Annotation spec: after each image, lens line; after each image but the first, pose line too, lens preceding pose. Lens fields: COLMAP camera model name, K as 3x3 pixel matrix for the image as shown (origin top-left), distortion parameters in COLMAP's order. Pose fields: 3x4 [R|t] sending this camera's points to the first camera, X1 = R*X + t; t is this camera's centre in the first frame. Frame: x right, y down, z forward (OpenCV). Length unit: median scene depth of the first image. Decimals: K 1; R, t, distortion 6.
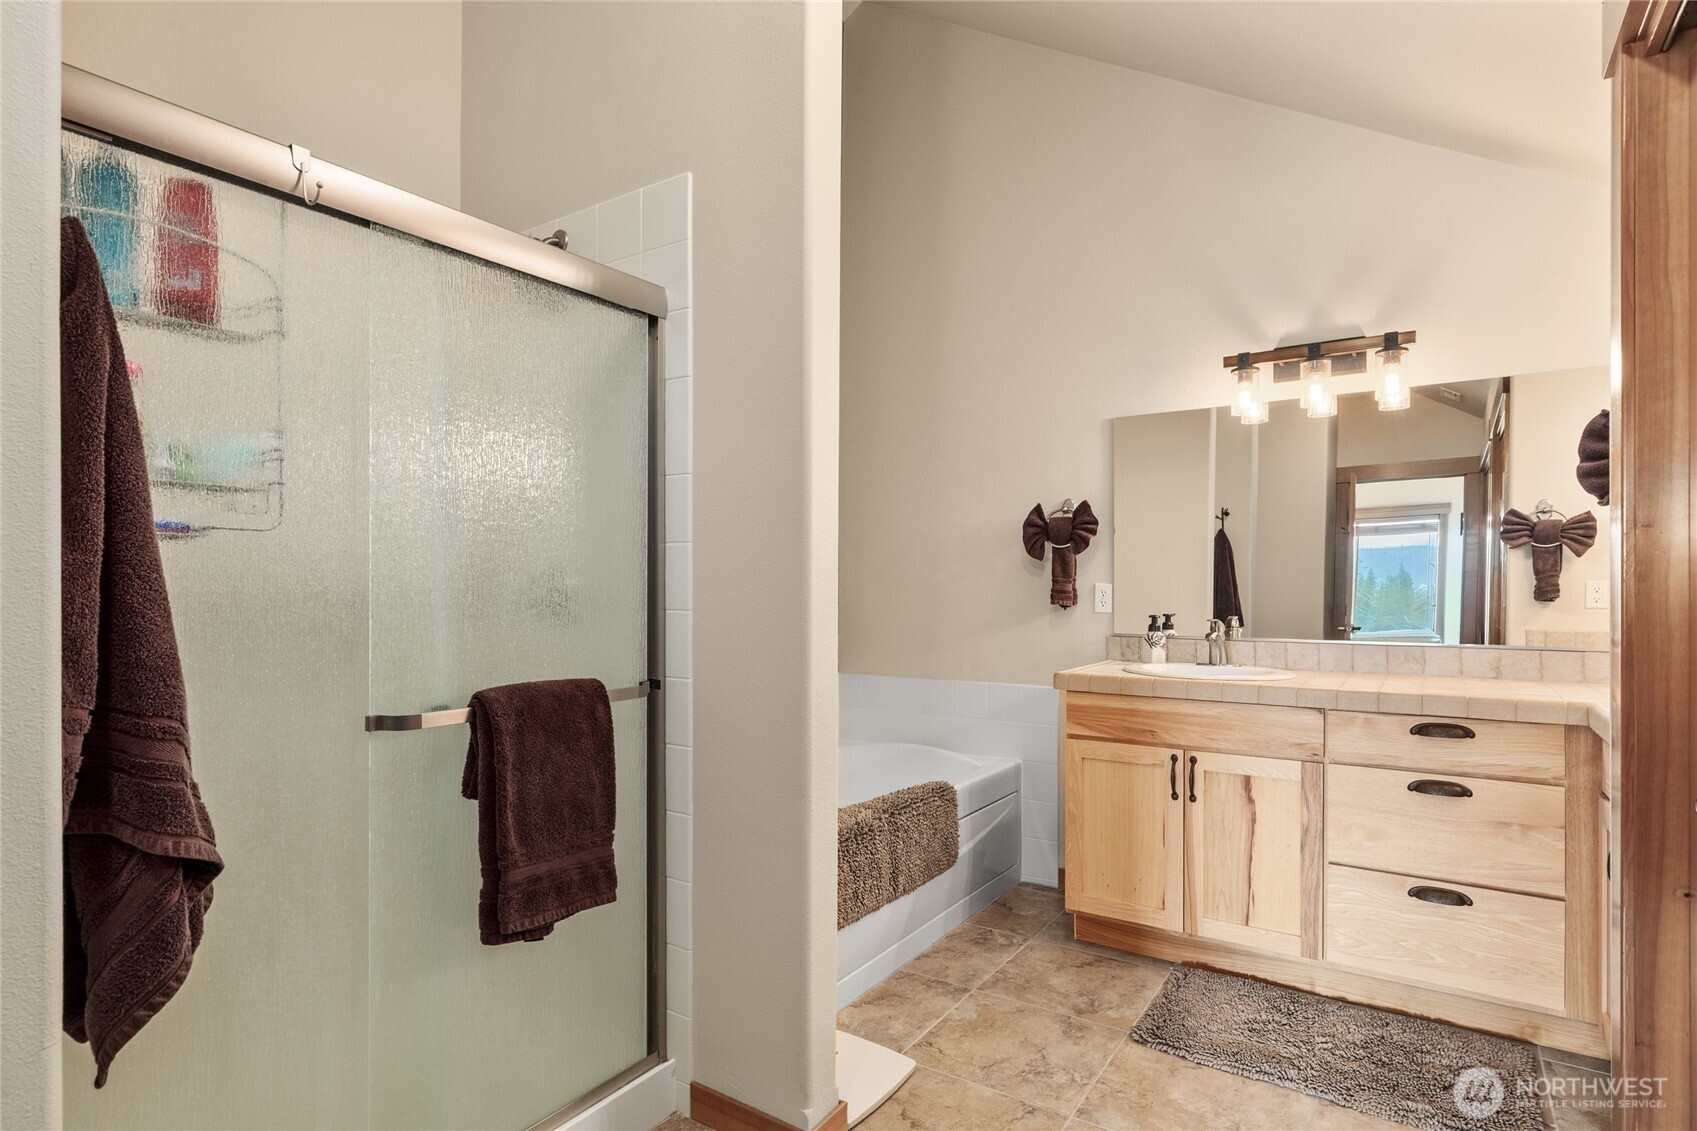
lens RADIAL K [[877.1, 0, 846.1], [0, 877.1, 577.3], [0, 0, 1]] dist [0.001601, 0.000281]
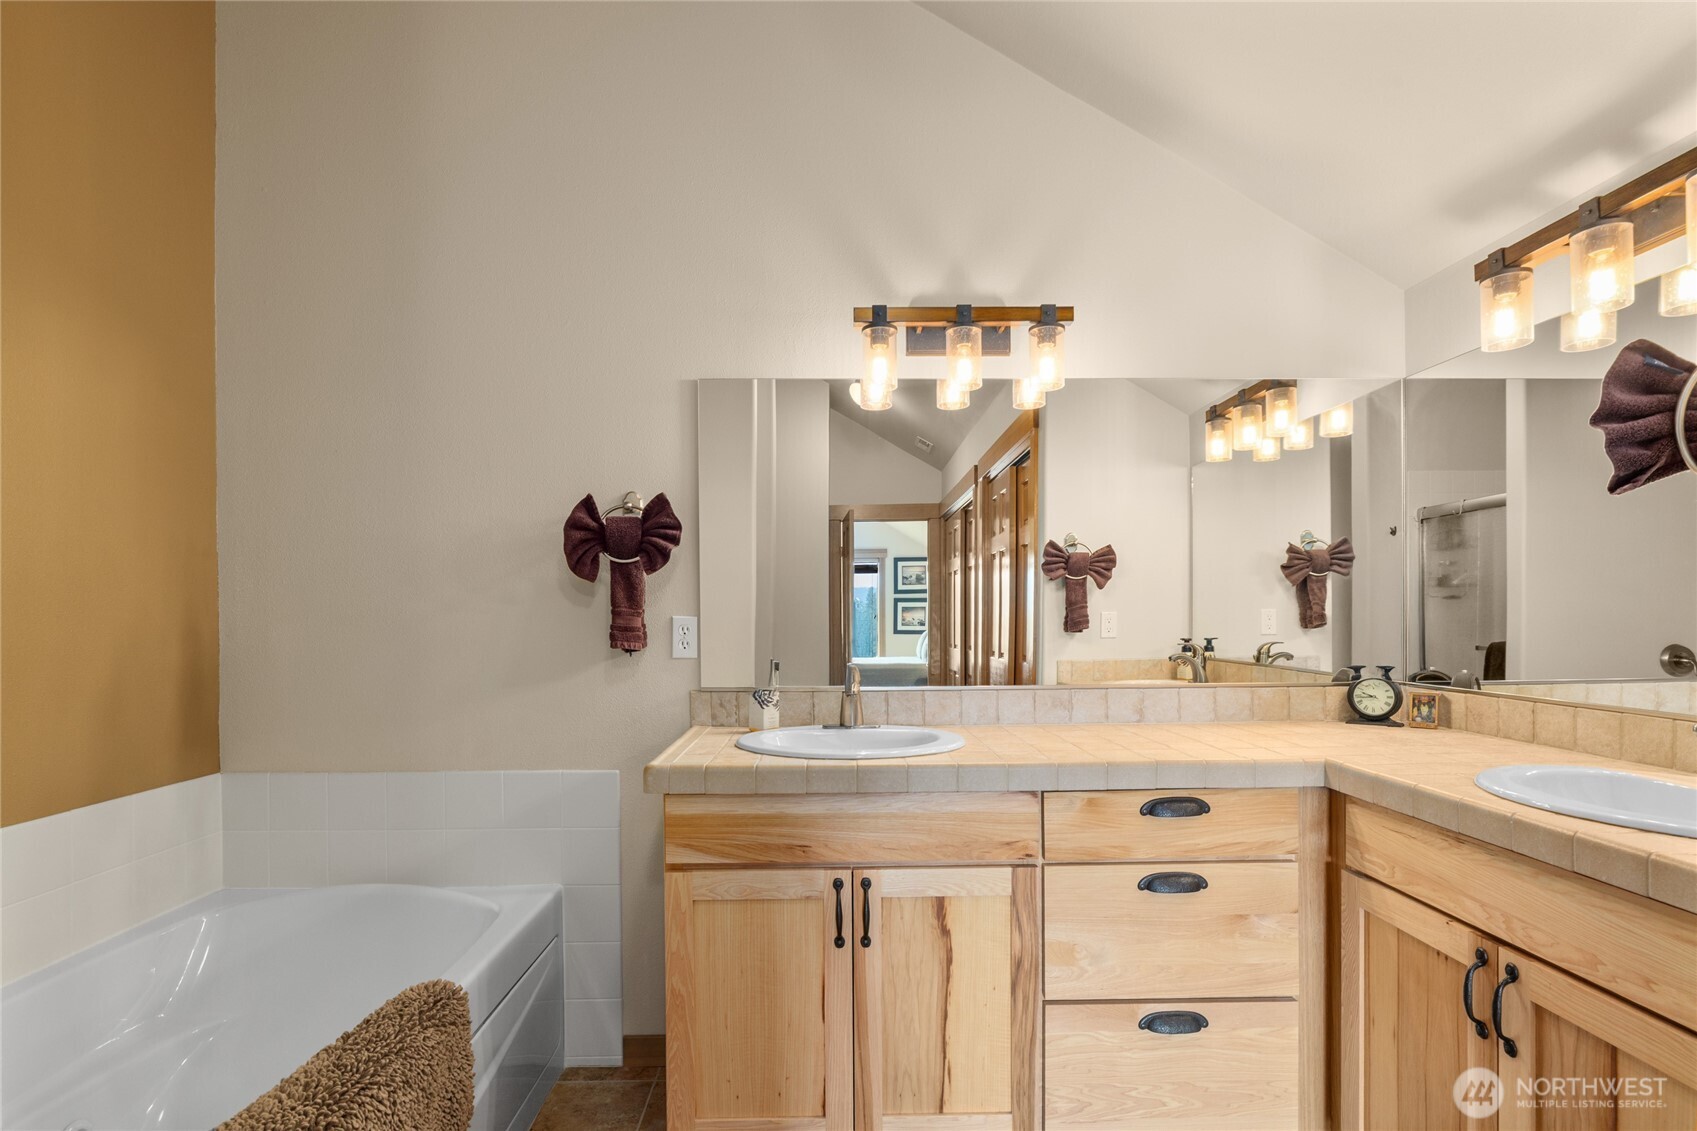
lens RADIAL K [[795.8, 0, 837.1], [0, 795.8, 629.0], [0, 0, 1]] dist [-0.008926, 0.000441]
pose [[0.816795, -0.013930, 0.576760, 0.032709], [0.000729, 0.999733, 0.023114, 0.002984], [-0.576928, -0.018459, 0.816587, 0.474480]]
